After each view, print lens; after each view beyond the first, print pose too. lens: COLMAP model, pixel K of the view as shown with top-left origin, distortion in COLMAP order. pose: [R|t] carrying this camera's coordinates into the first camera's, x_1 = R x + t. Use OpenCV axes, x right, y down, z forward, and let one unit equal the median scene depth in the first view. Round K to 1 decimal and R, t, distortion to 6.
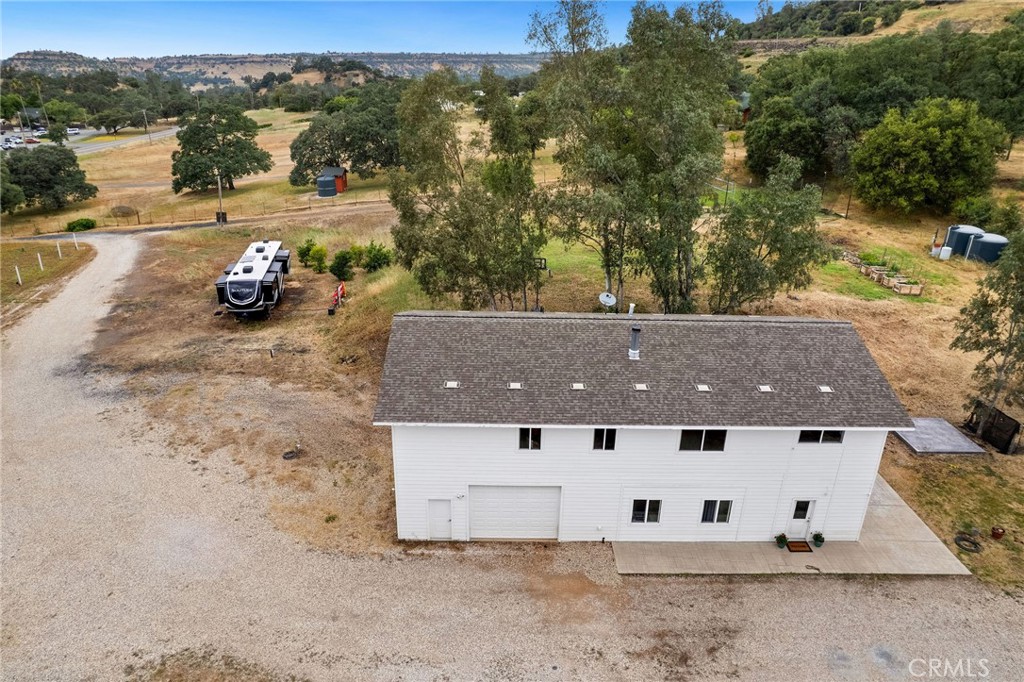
lens RADIAL K [[662.9, 0, 512.0], [0, 662.9, 341.0], [0, 0, 1]] dist [-0.063811, 0.061585]
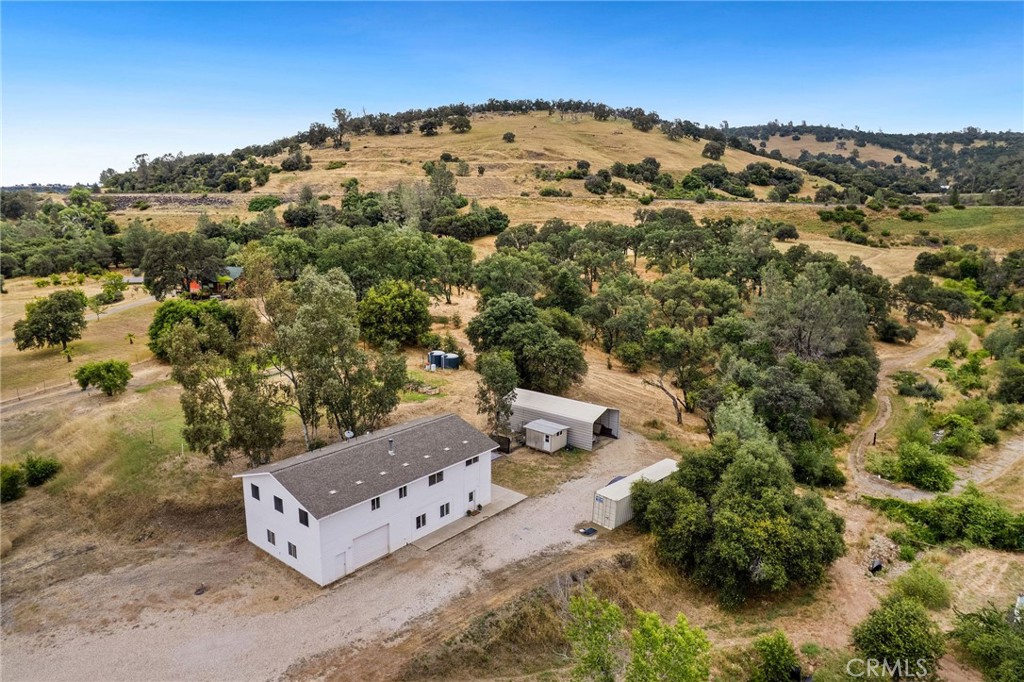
lens RADIAL K [[661.9, 0, 509.3], [0, 661.9, 339.5], [0, 0, 1]] dist [-0.087695, 0.088107]
pose [[0.638275, -0.159524, 0.753099, -0.896460], [0.294995, 0.954299, -0.047875, -0.092106], [-0.711044, 0.252717, 0.656164, -0.591594]]
